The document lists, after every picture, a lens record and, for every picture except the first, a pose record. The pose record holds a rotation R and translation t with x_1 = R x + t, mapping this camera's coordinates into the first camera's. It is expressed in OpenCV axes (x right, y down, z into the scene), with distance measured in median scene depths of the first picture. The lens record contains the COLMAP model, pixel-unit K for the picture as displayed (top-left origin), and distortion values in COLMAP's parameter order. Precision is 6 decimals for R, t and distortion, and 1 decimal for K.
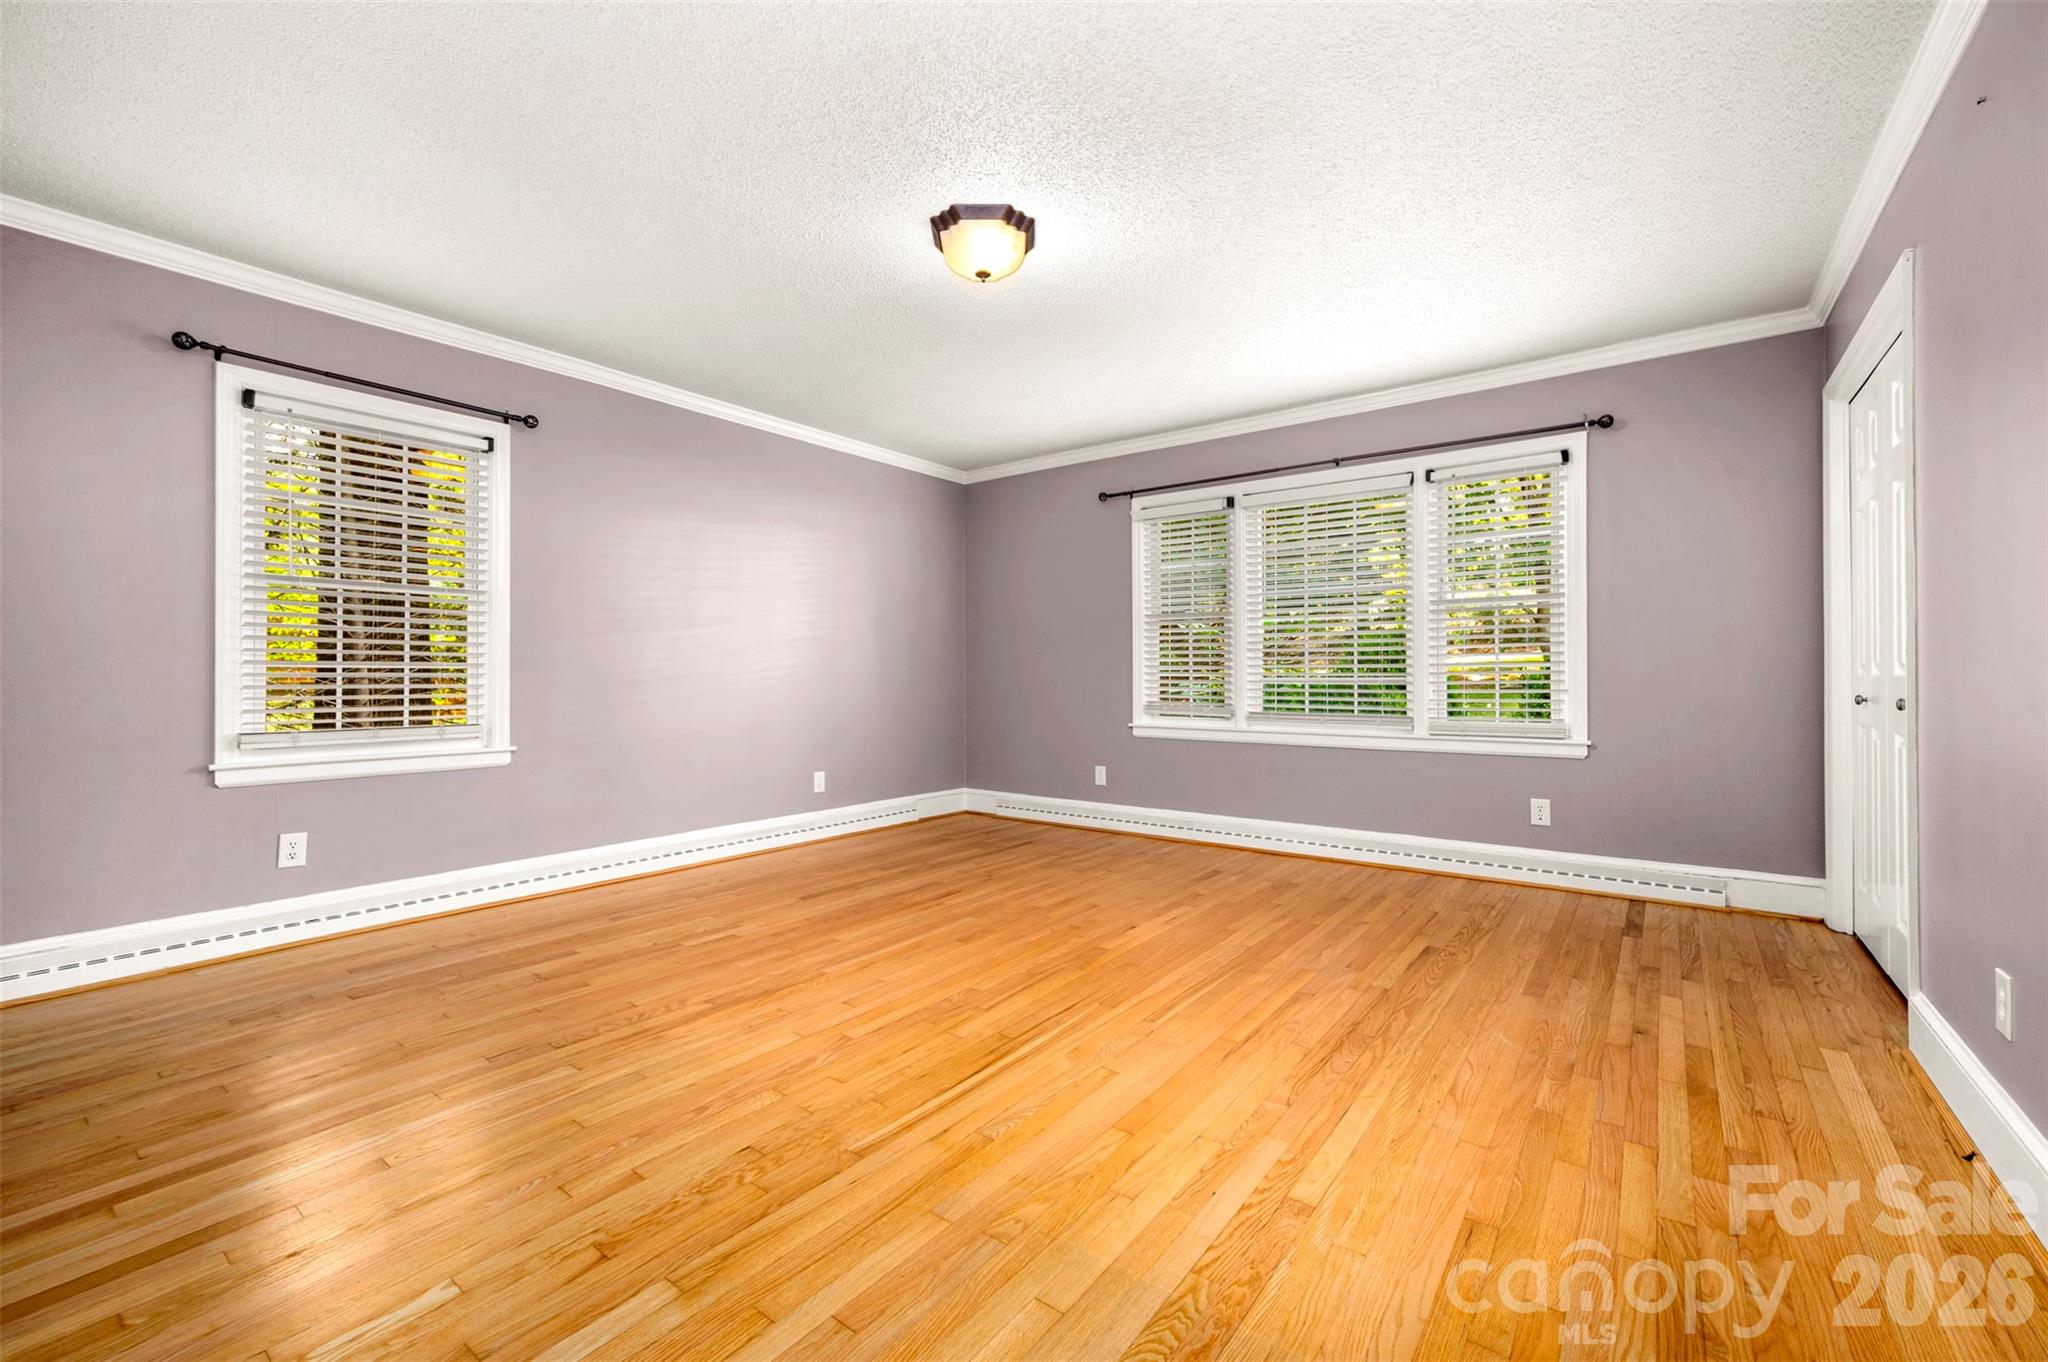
lens RADIAL K [[816.2, 0, 1018.8], [0, 816.2, 675.5], [0, 0, 1]] dist [0.000350, -0.000082]
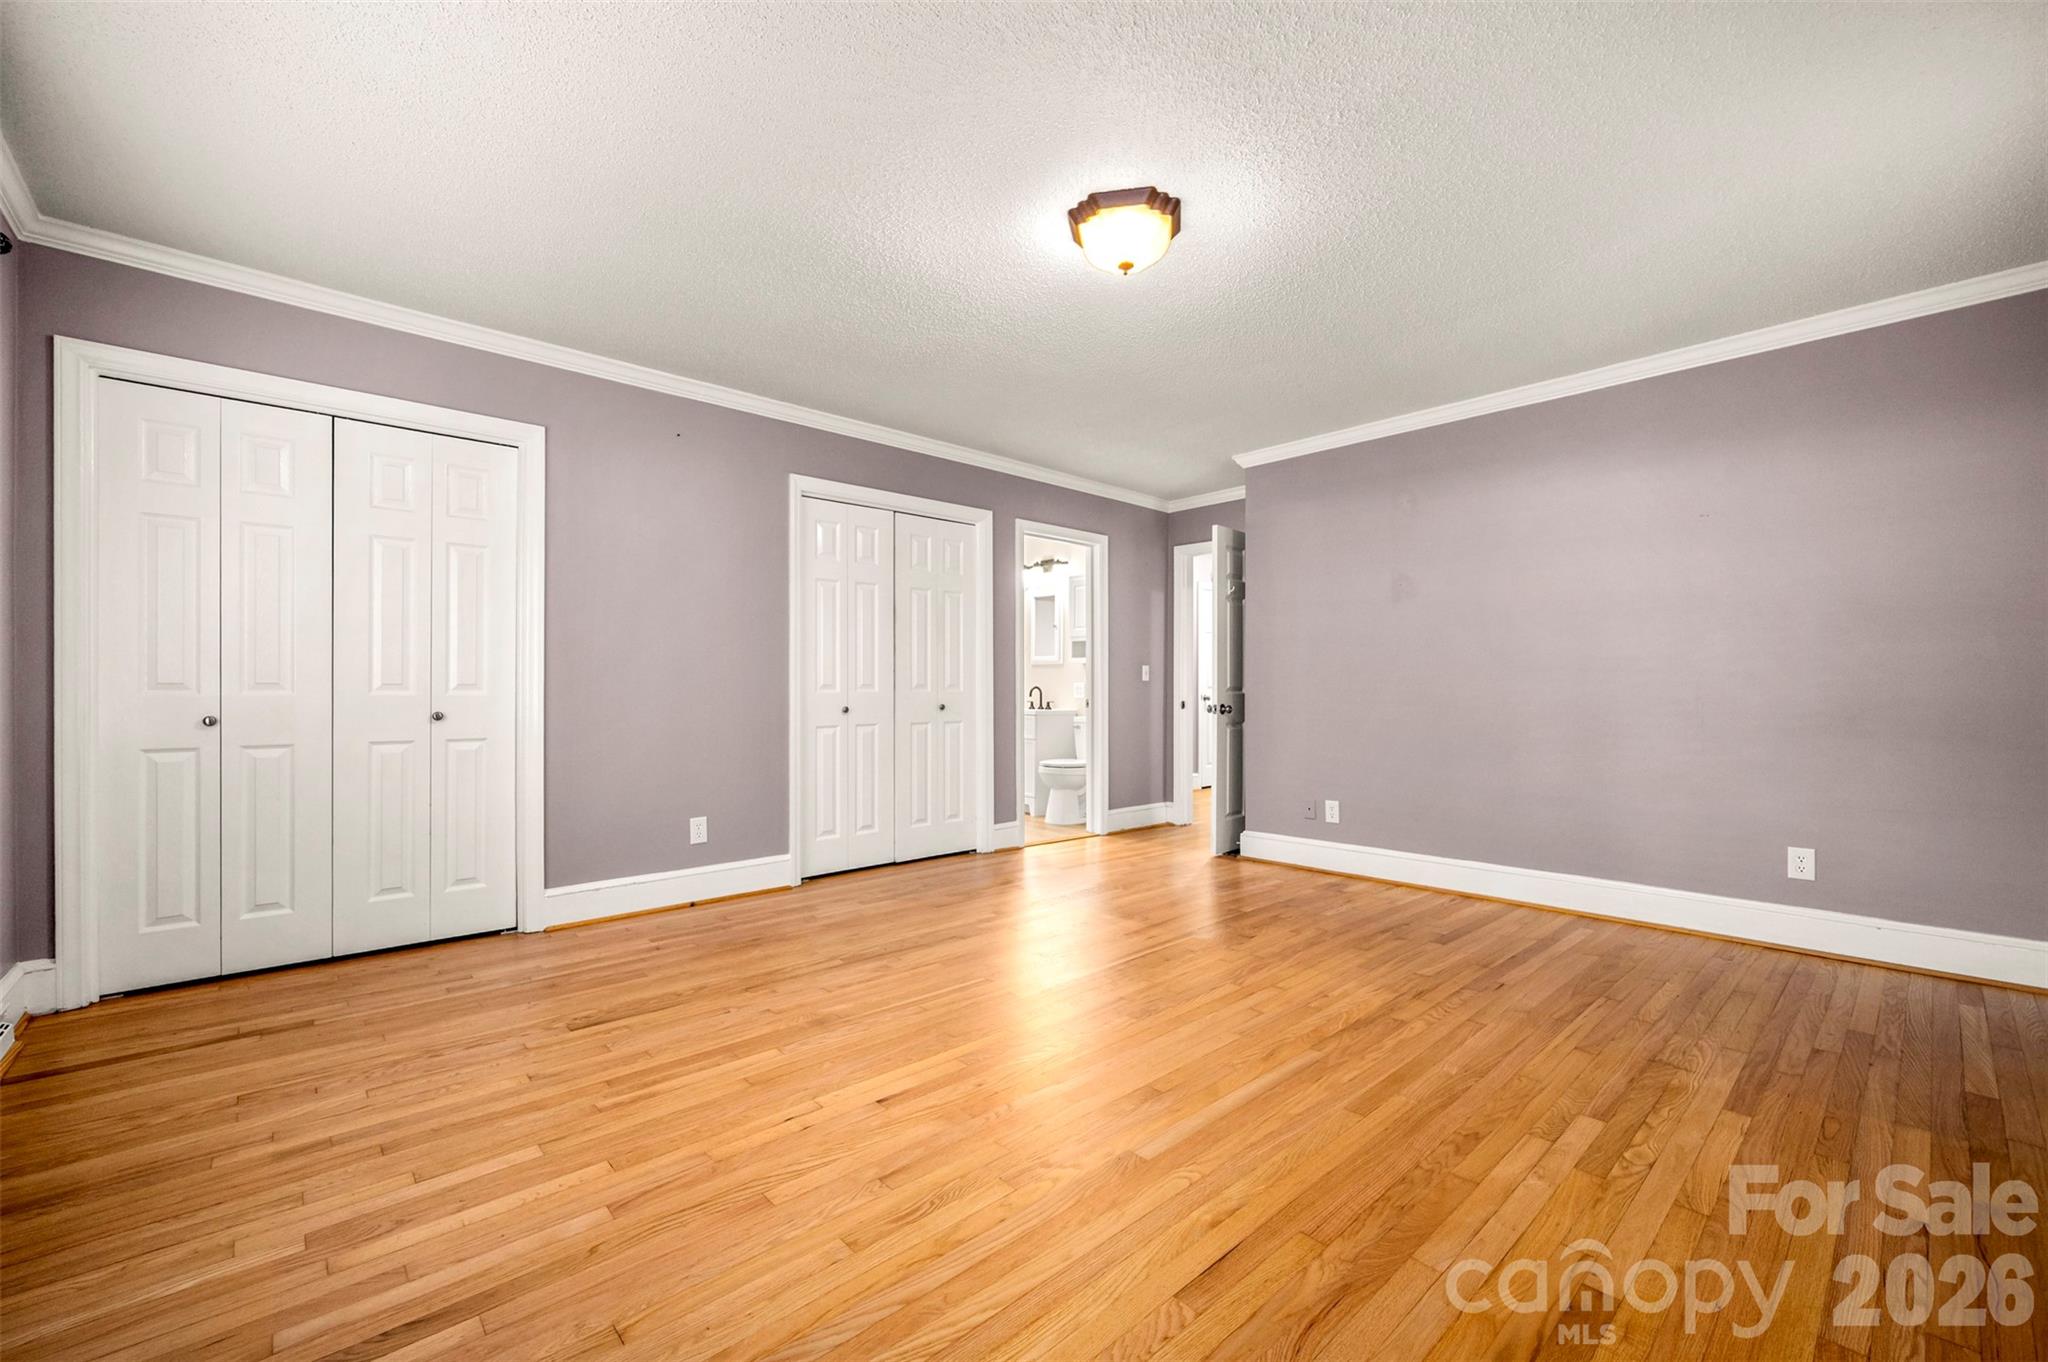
lens RADIAL K [[816.2, 0, 1021.2], [0, 816.2, 684.9], [0, 0, 1]] dist [0.000350, -0.000082]
pose [[-0.982879, 0.001991, 0.184239, -0.099977], [0.001562, 0.999996, -0.002474, -0.011641], [-0.184243, -0.002143, -0.982878, 1.961936]]
